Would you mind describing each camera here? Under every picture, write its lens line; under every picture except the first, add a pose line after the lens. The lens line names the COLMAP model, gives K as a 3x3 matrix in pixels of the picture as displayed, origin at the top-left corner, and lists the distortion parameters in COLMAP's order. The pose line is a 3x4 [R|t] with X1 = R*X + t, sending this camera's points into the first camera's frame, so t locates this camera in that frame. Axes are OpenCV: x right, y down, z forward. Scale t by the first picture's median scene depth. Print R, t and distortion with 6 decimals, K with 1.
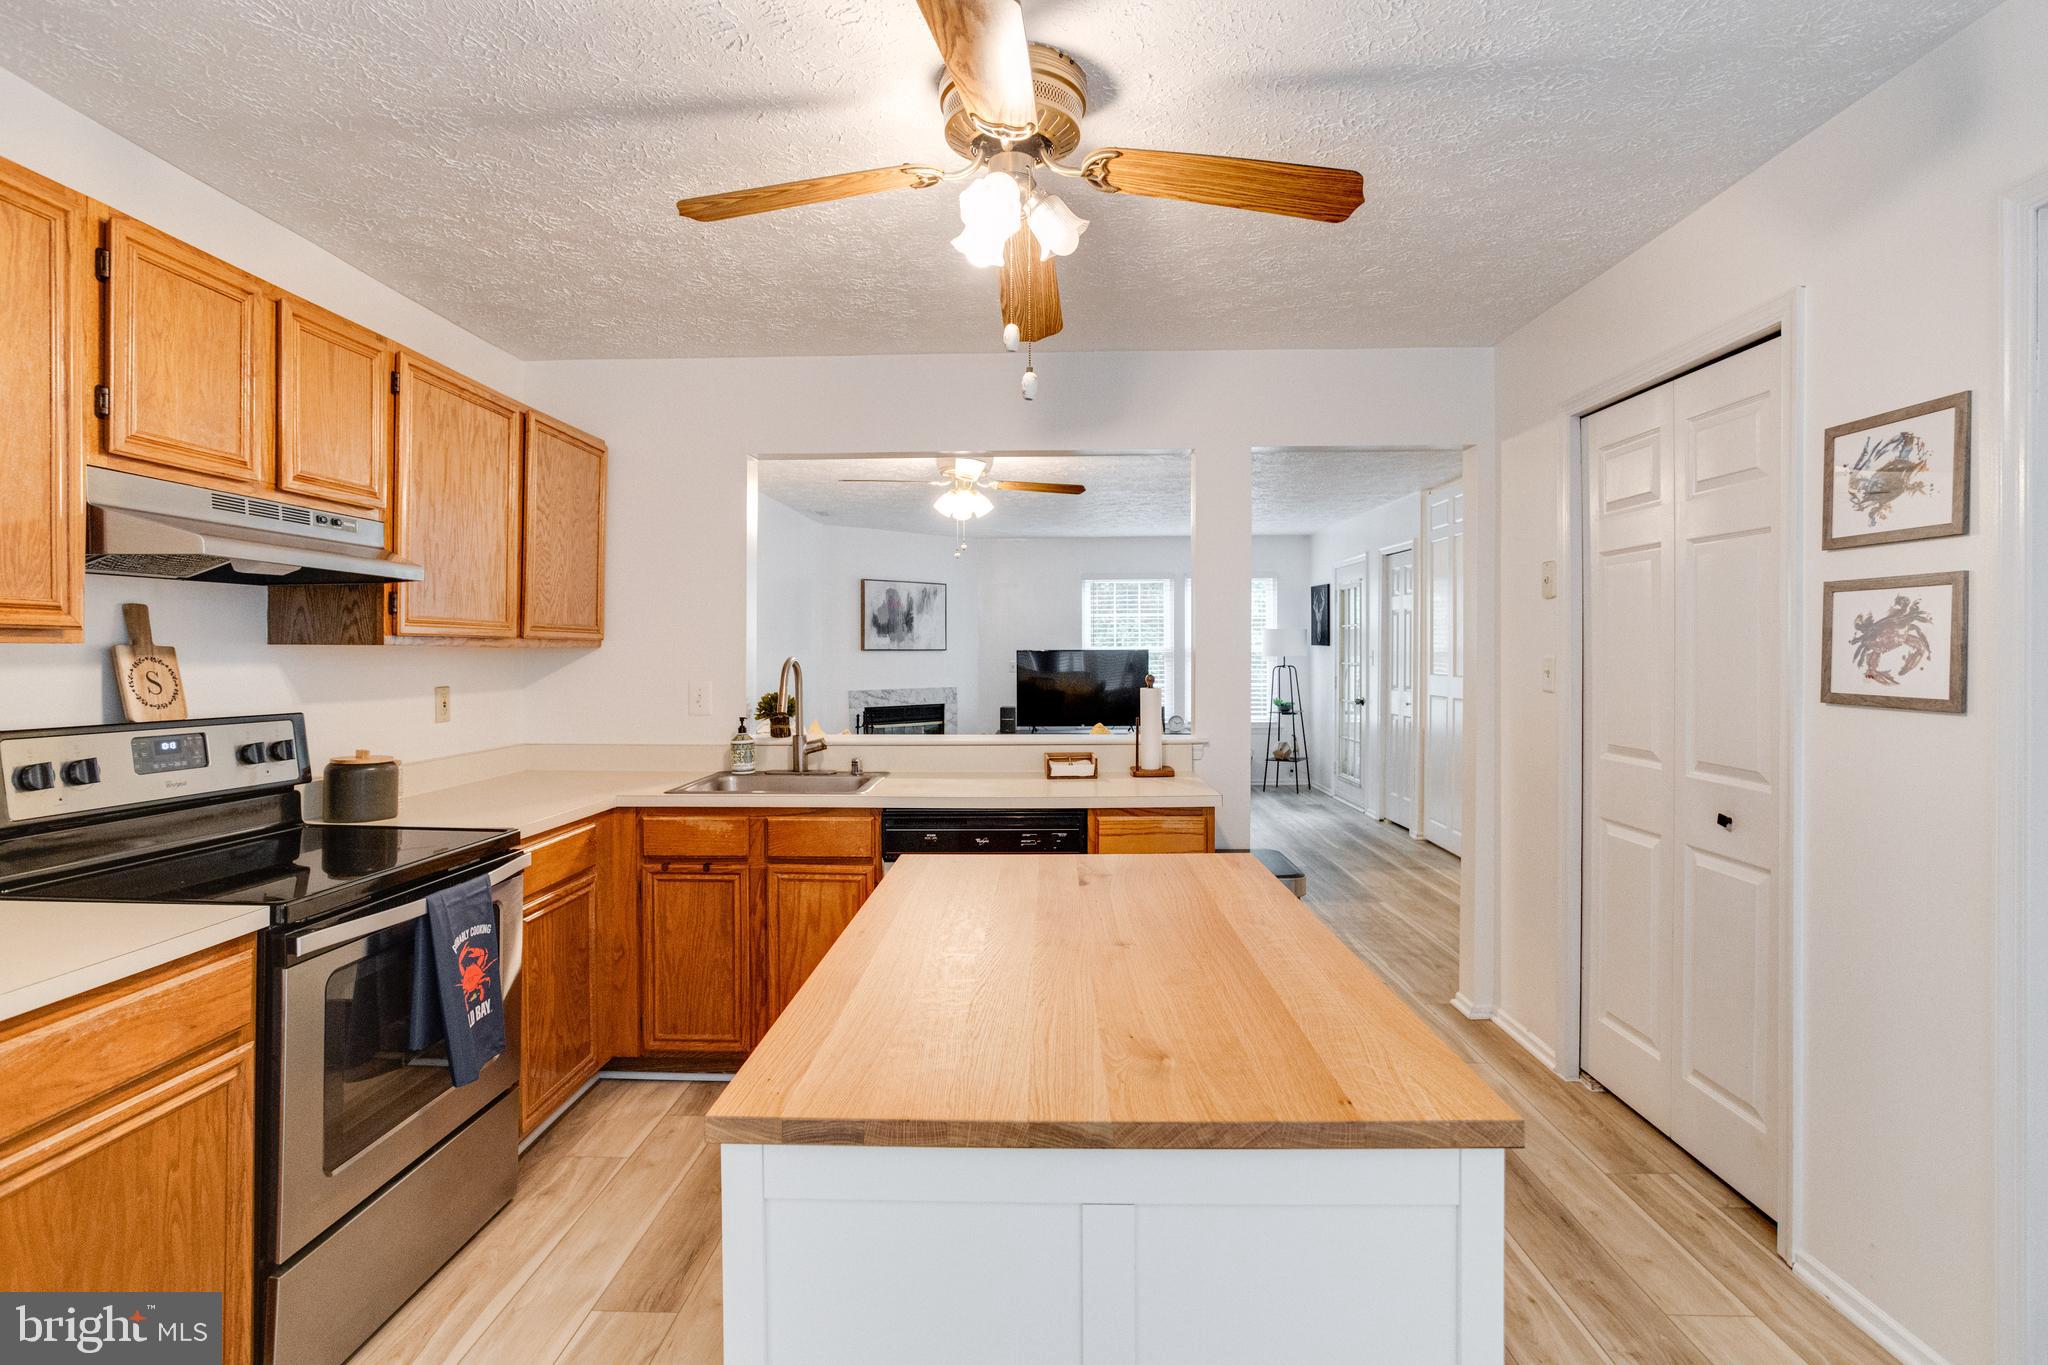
lens RADIAL K [[998.6, 0, 1020.8], [0, 998.6, 652.6], [0, 0, 1]] dist [-0.038409, 0.020346]
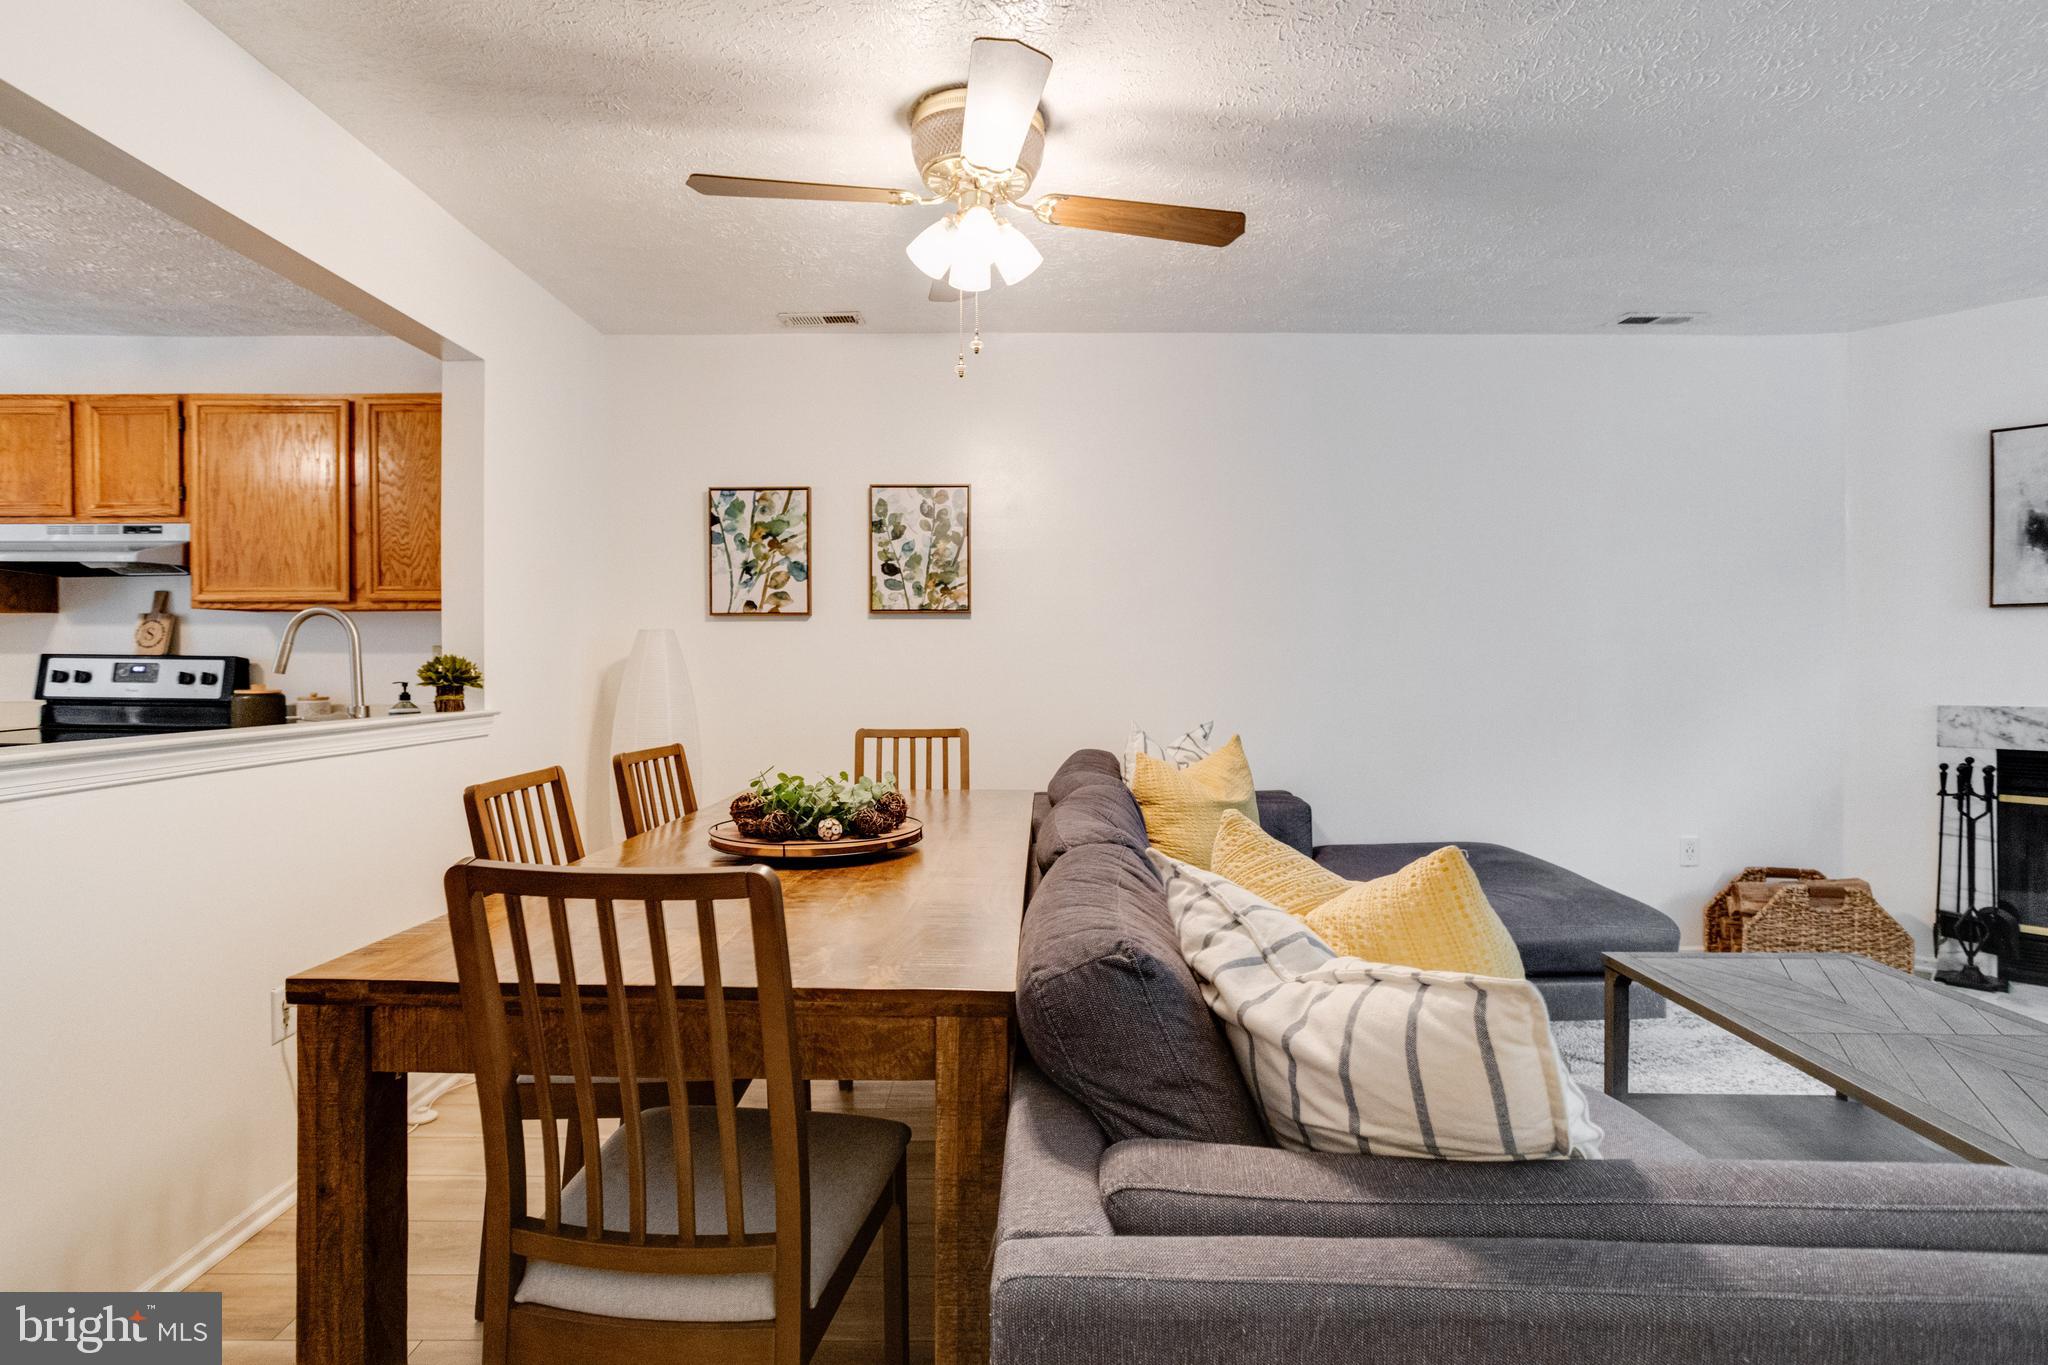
lens RADIAL K [[995.7, 0, 1021.2], [0, 995.7, 665.4], [0, 0, 1]] dist [-0.047874, 0.027411]
pose [[0.031098, 0.005121, -0.999503, 0.801780], [0.000848, 0.999986, 0.005150, 0.067894], [0.999516, -0.001008, 0.031094, 2.139680]]
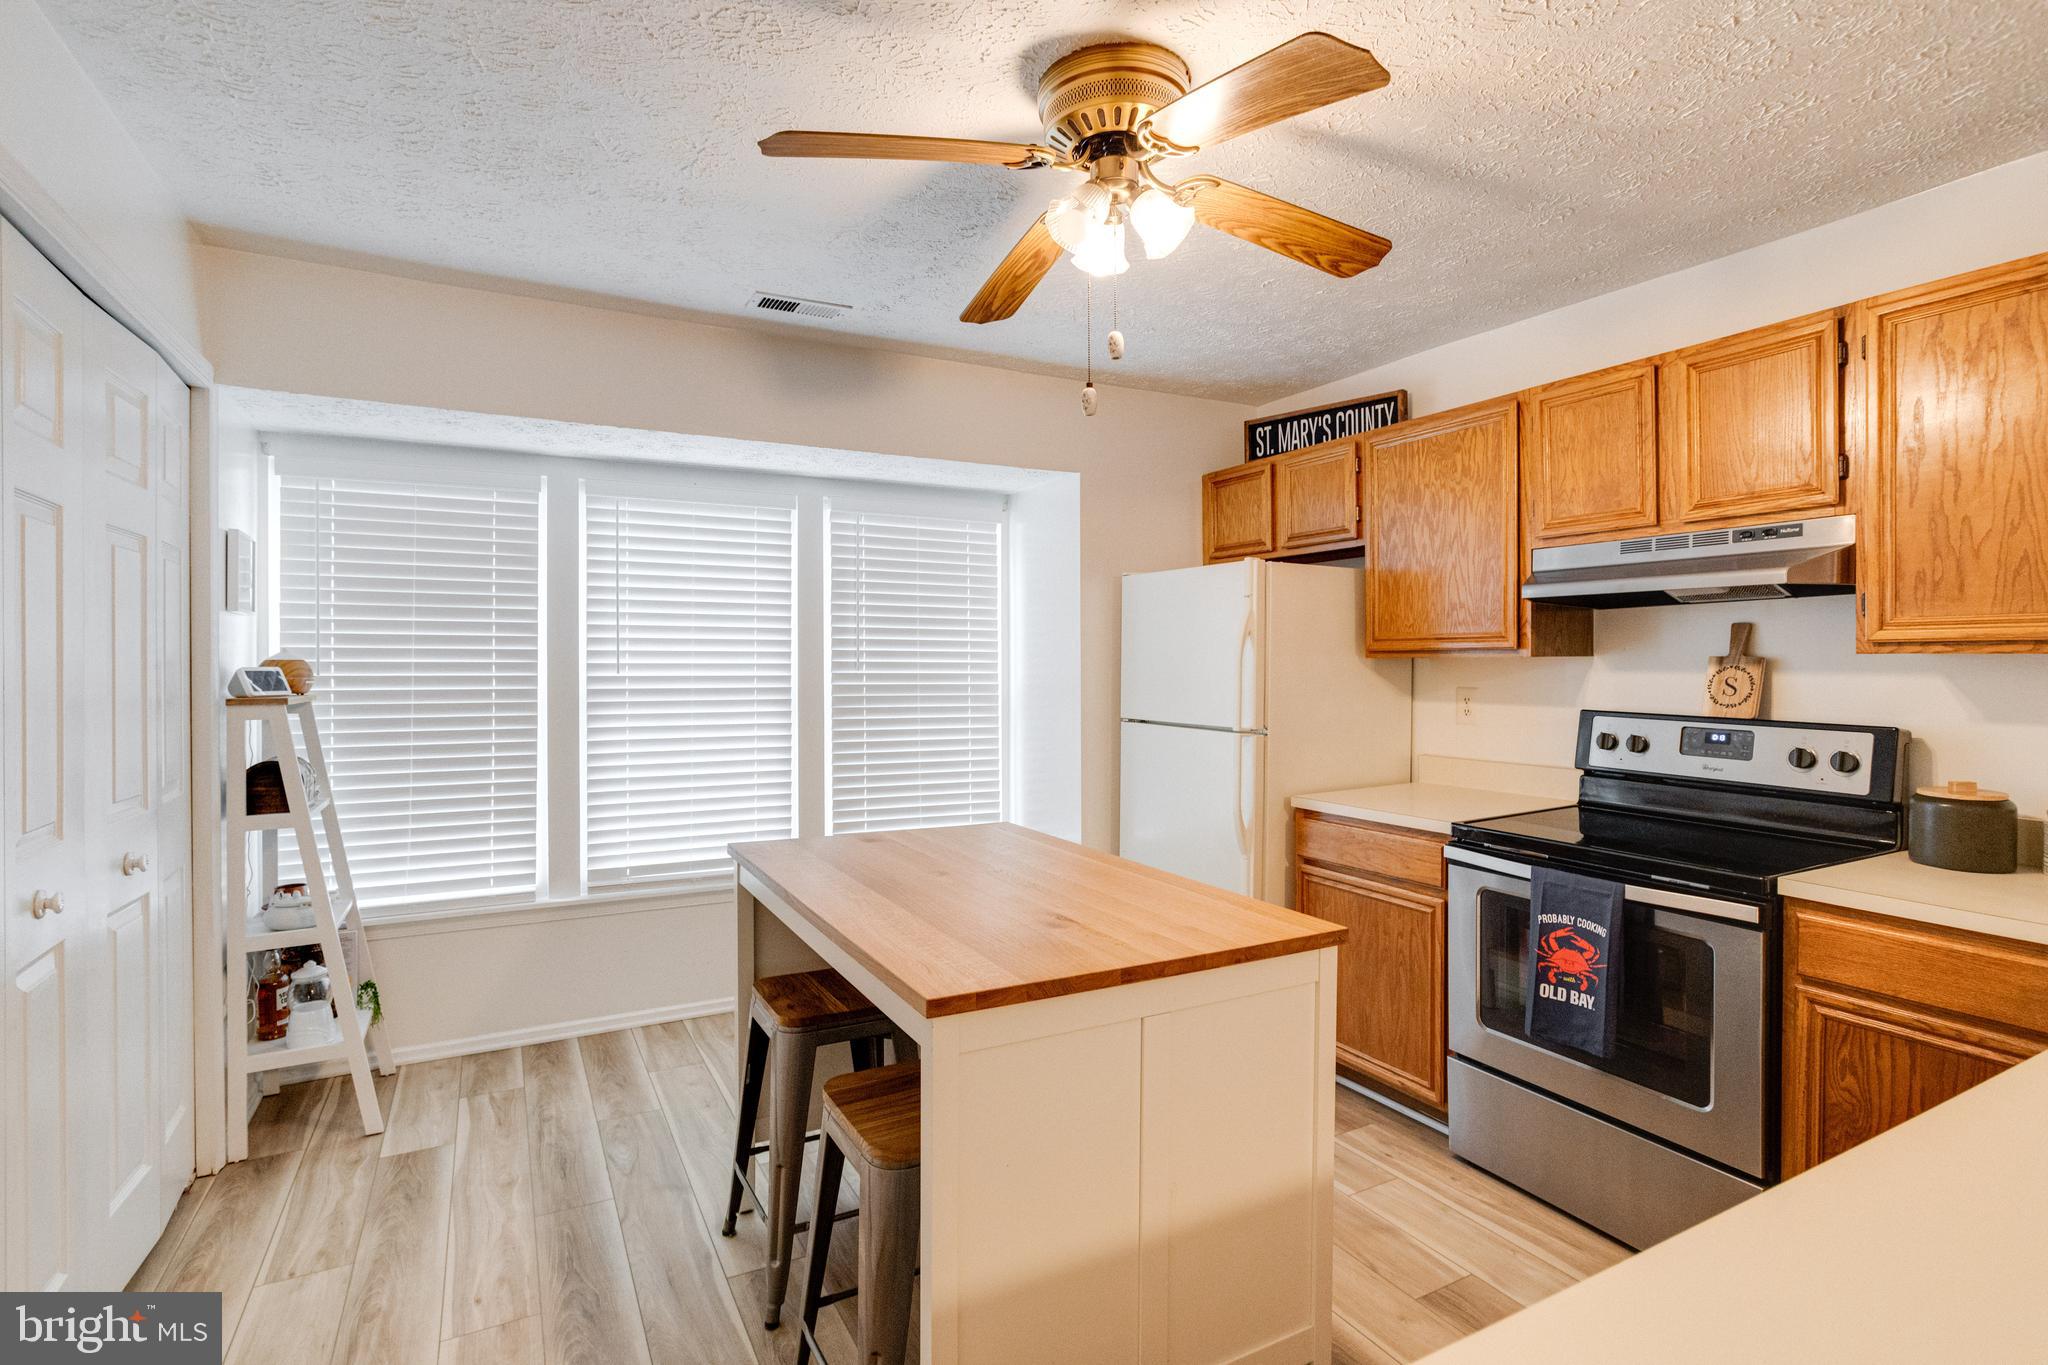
lens RADIAL K [[992.0, 0, 1017.5], [0, 992.0, 664.0], [0, 0, 1]] dist [-0.041577, 0.026834]
pose [[-0.868293, 0.003754, -0.496037, 0.426734], [0.002748, 0.999992, 0.002759, -0.002969], [0.496044, 0.001032, -0.868297, 1.368040]]
